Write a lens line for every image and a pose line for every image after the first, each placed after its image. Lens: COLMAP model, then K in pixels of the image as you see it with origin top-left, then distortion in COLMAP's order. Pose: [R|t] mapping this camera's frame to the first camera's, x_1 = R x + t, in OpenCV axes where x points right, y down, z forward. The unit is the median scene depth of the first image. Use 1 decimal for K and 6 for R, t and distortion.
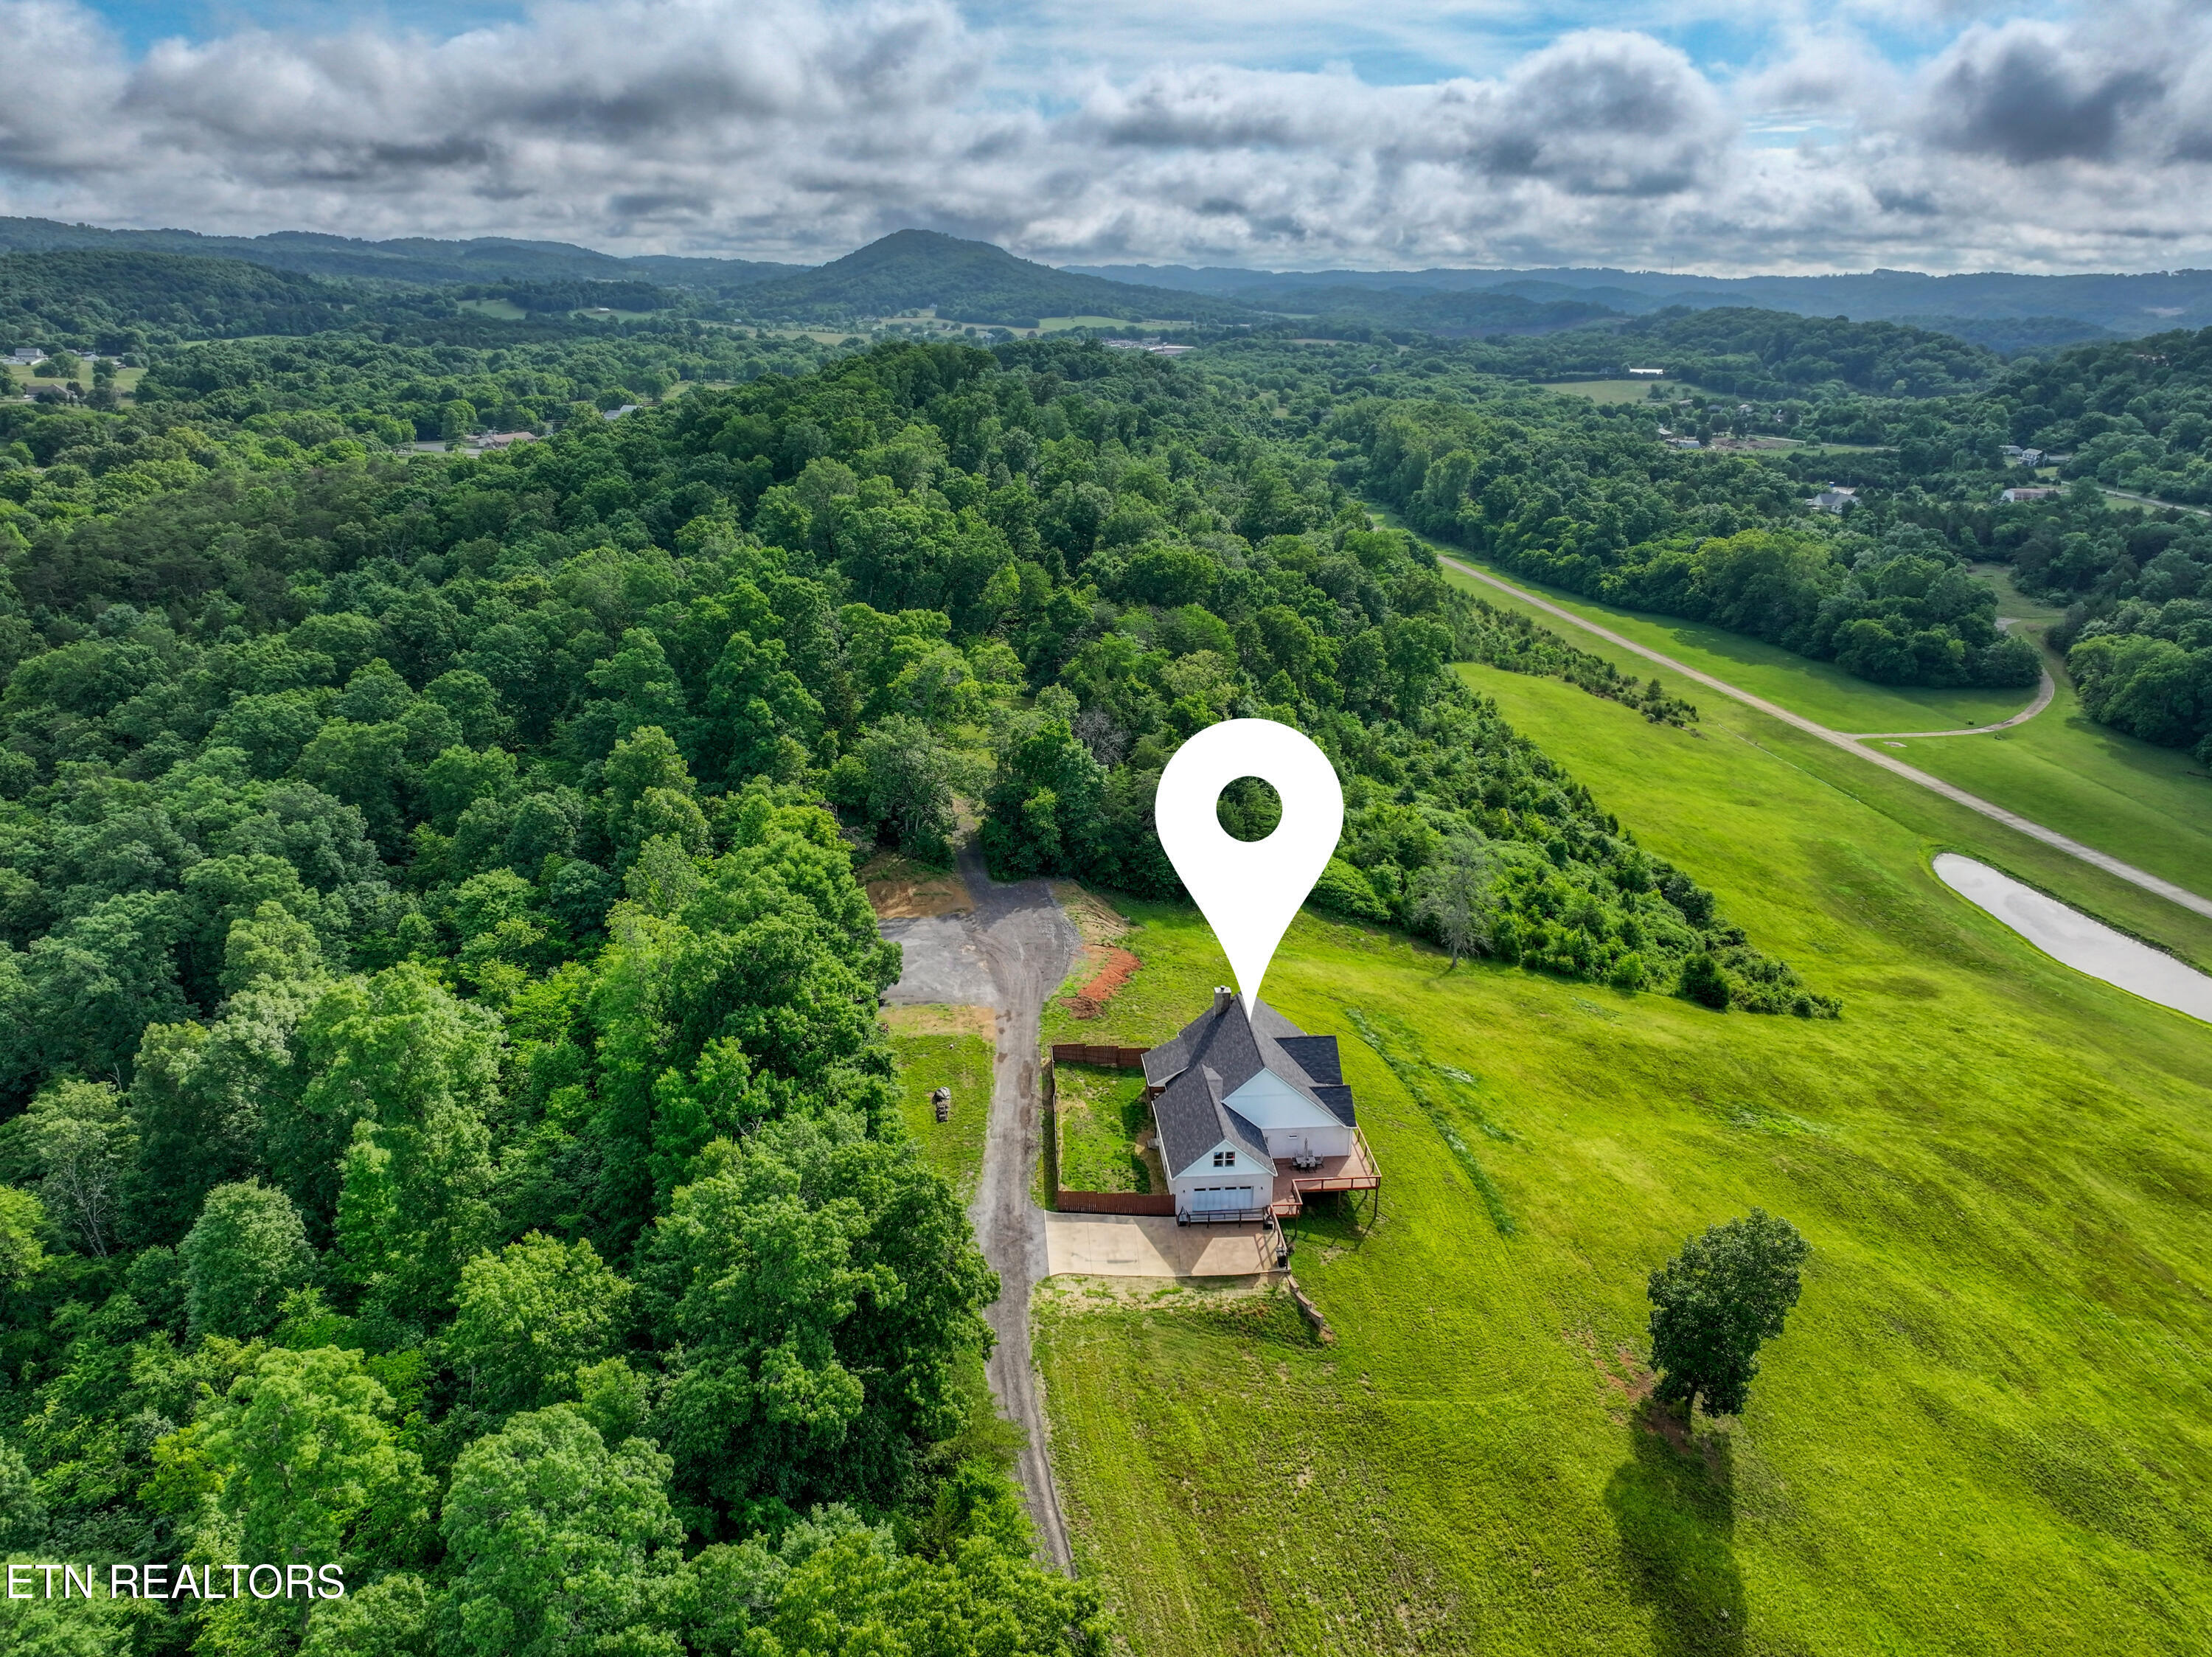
lens RADIAL K [[1570.1, 0, 1106.0], [0, 1570.1, 828.5], [0, 0, 1]] dist [-0.010960, 0.027303]
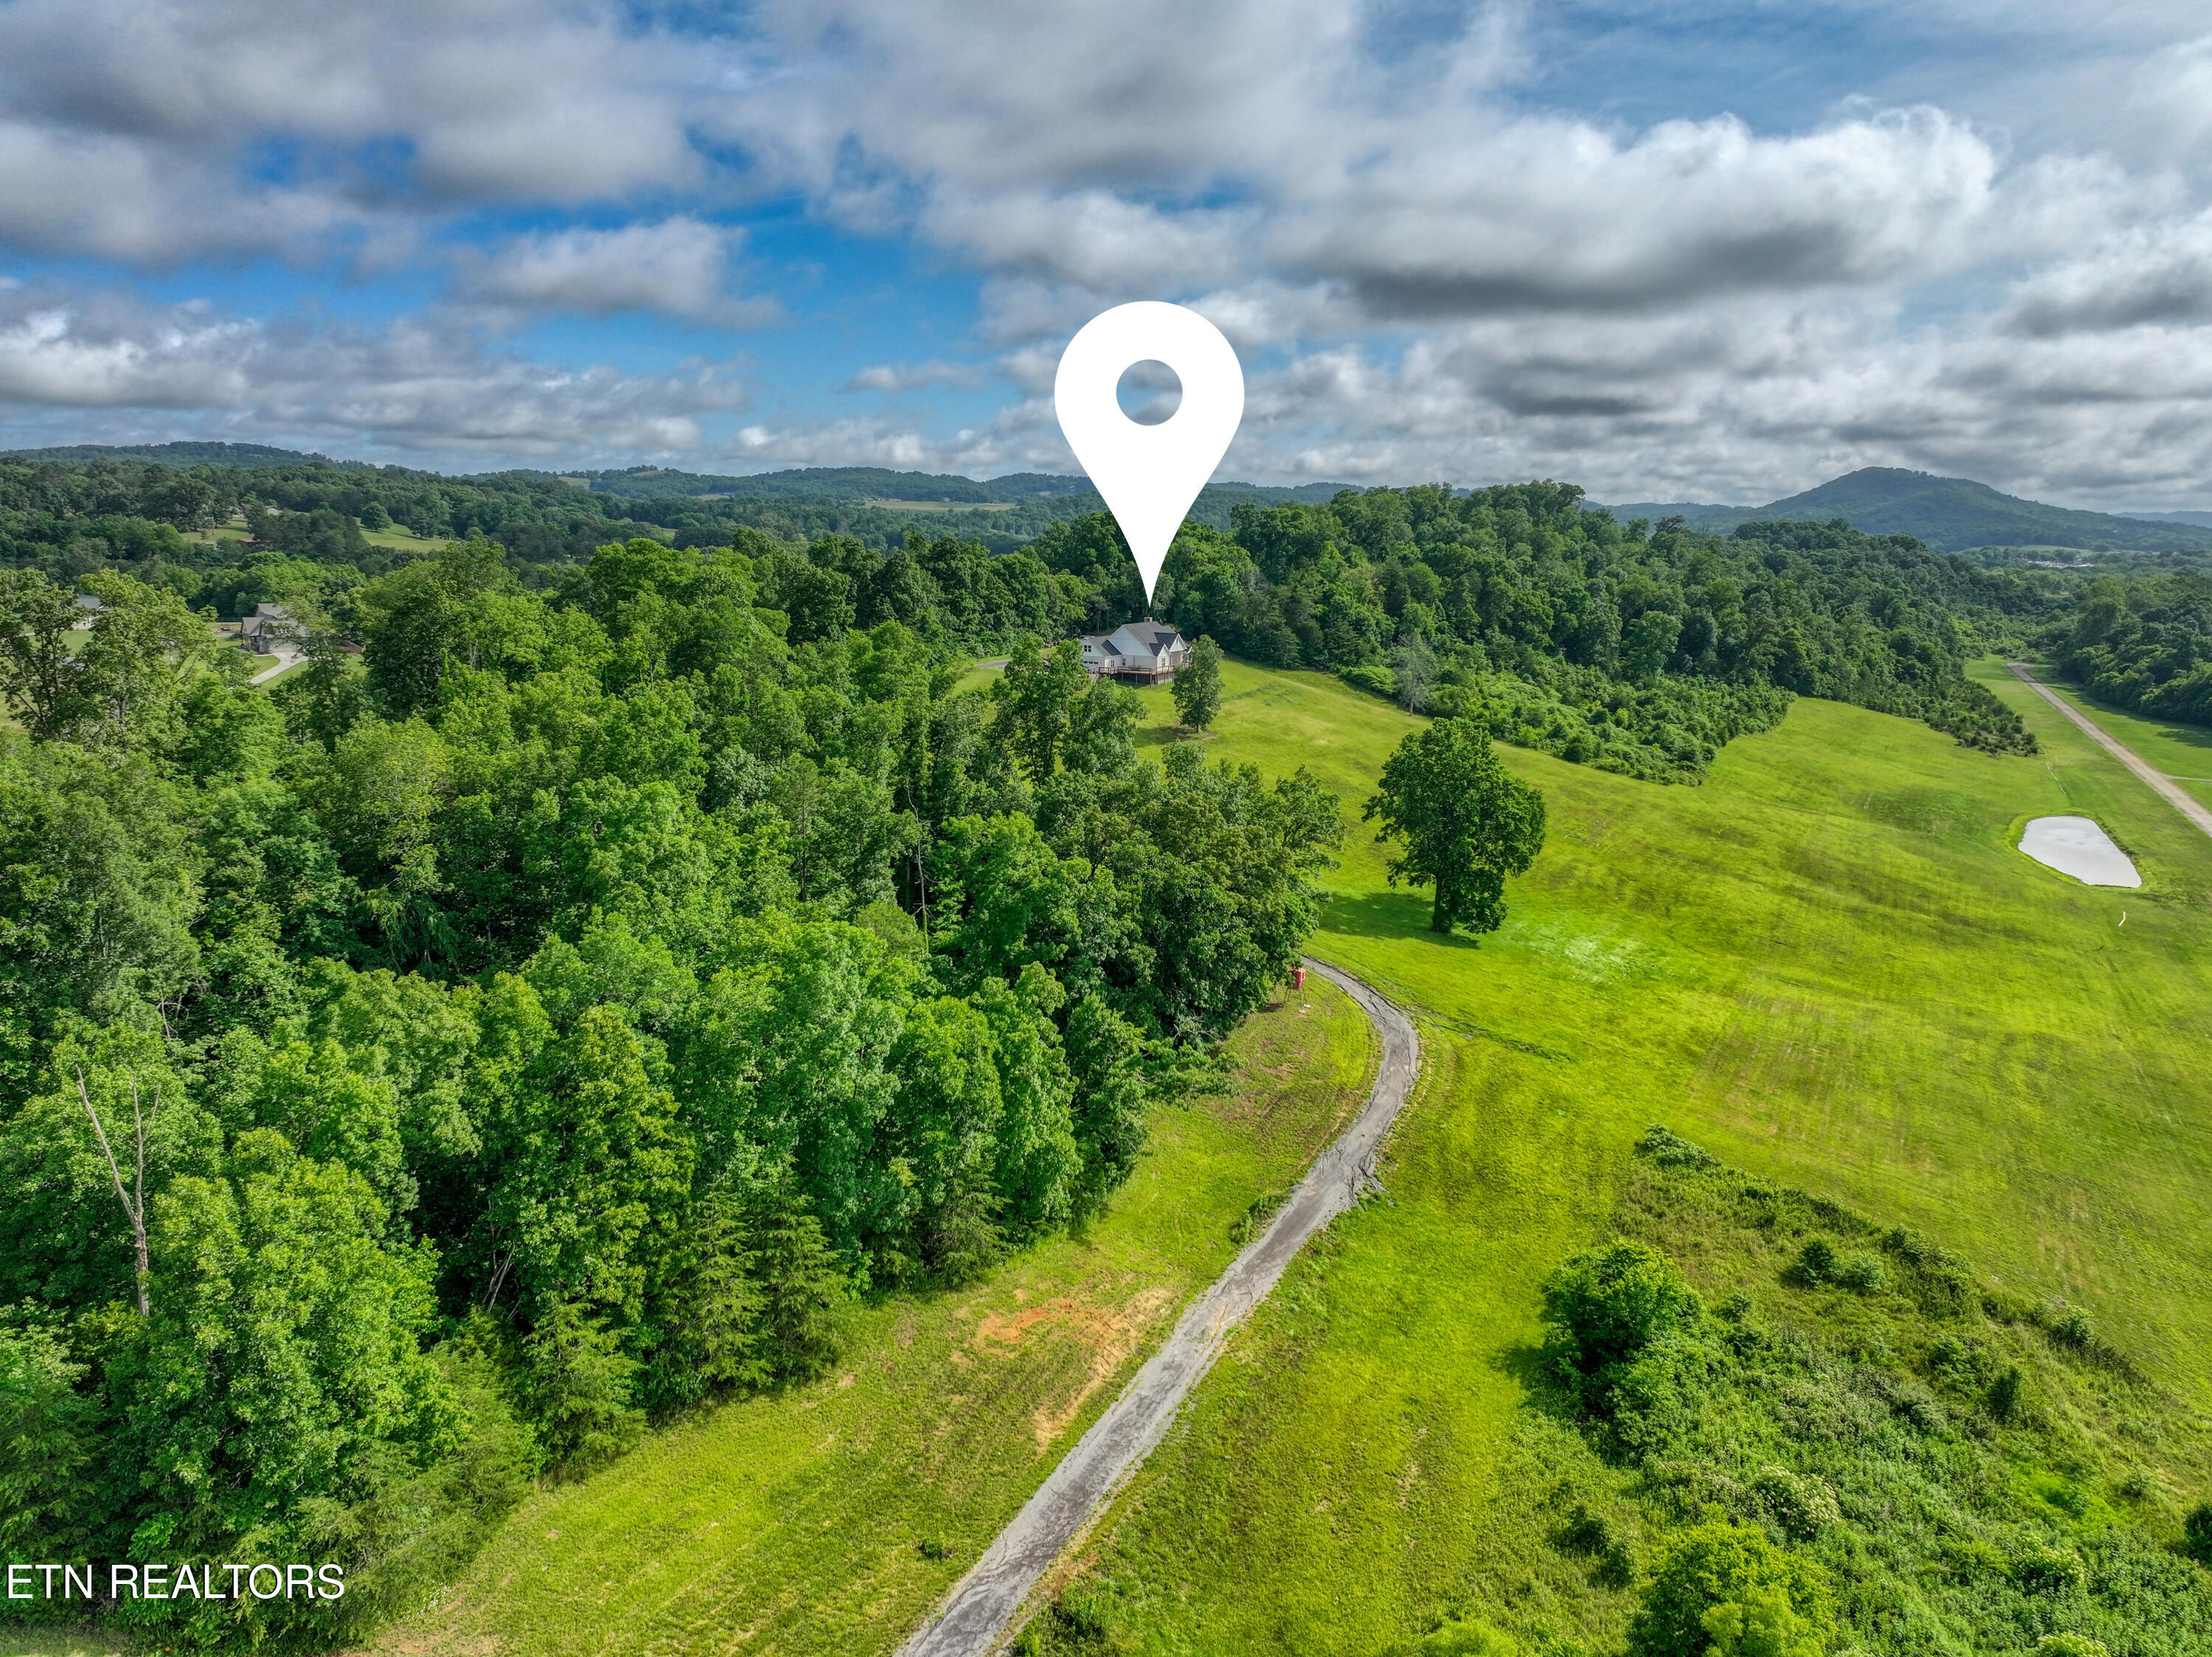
lens RADIAL K [[1572.2, 0, 1104.8], [0, 1572.2, 819.0], [0, 0, 1]] dist [-0.006738, 0.027647]
pose [[0.824697, 0.107671, -0.555231, 0.693506], [-0.191973, 0.976719, -0.095735, 0.324017], [0.531997, 0.185542, 0.826168, -0.458716]]
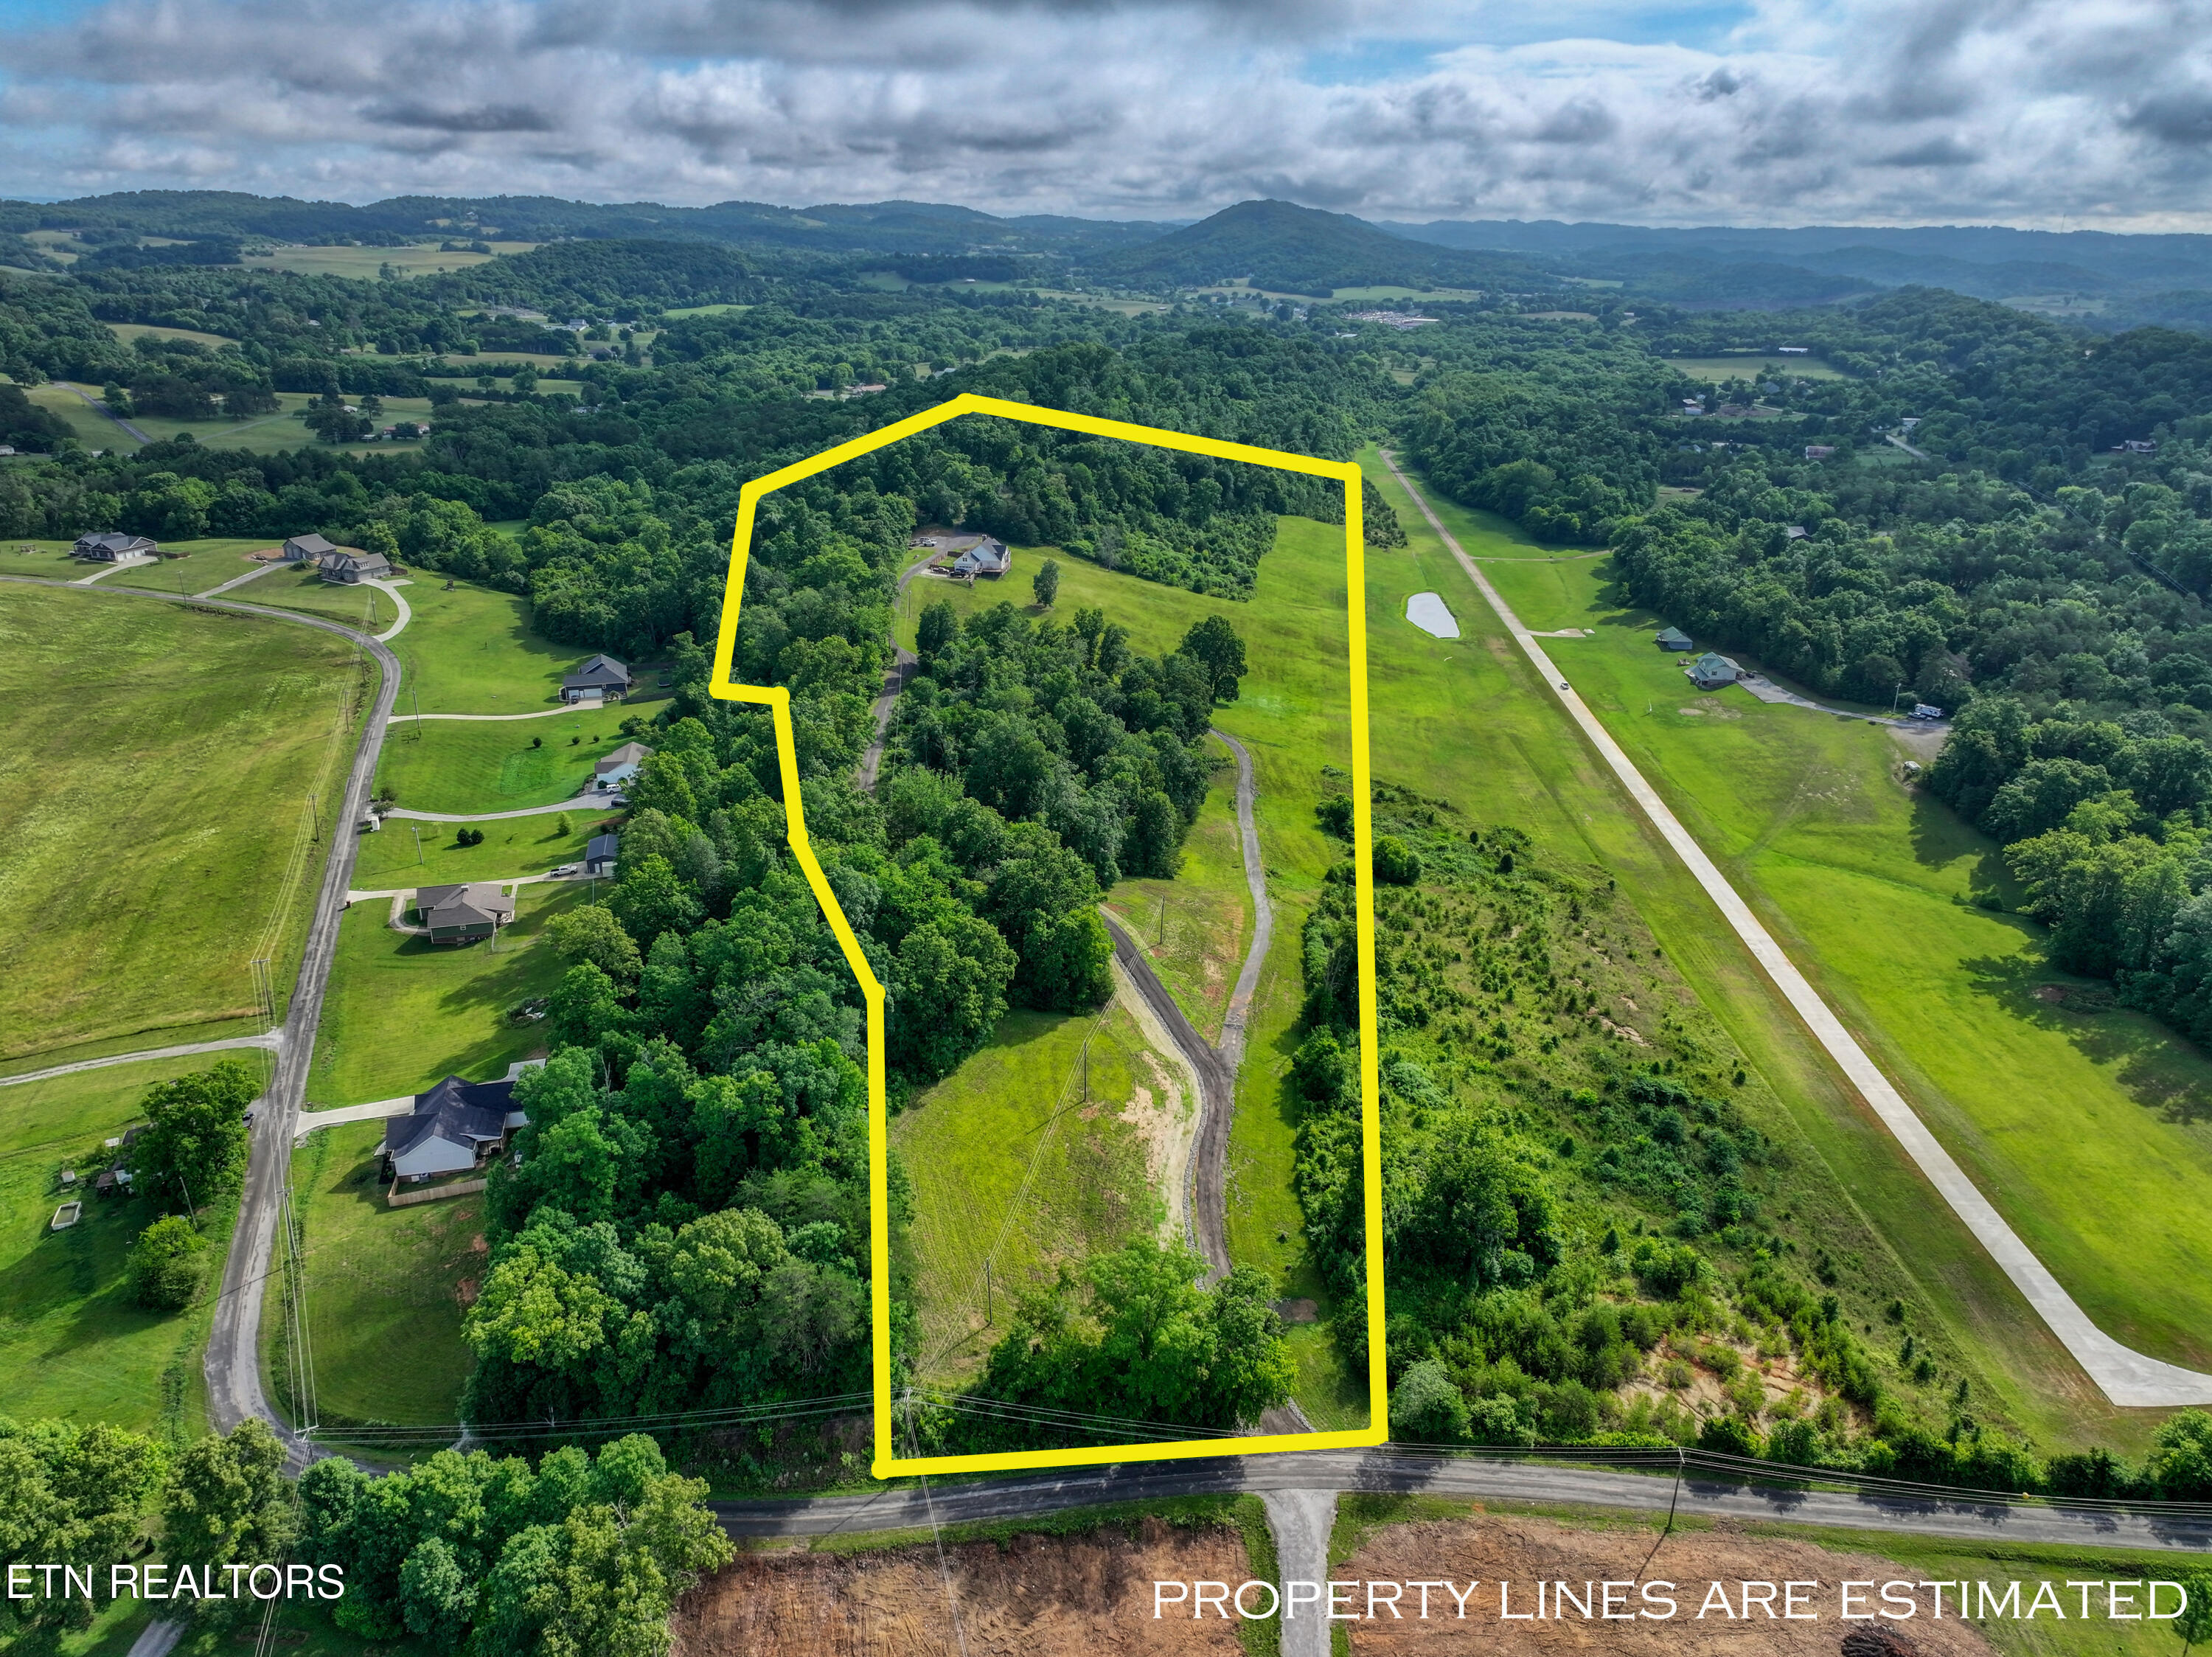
lens RADIAL K [[1572.2, 0, 1104.8], [0, 1572.2, 819.0], [0, 0, 1]] dist [-0.006738, 0.027647]
pose [[0.973212, 0.080661, -0.215296, 0.696198], [-0.075769, 0.996647, 0.030894, 0.362452], [0.217066, -0.013754, 0.976060, -1.559637]]
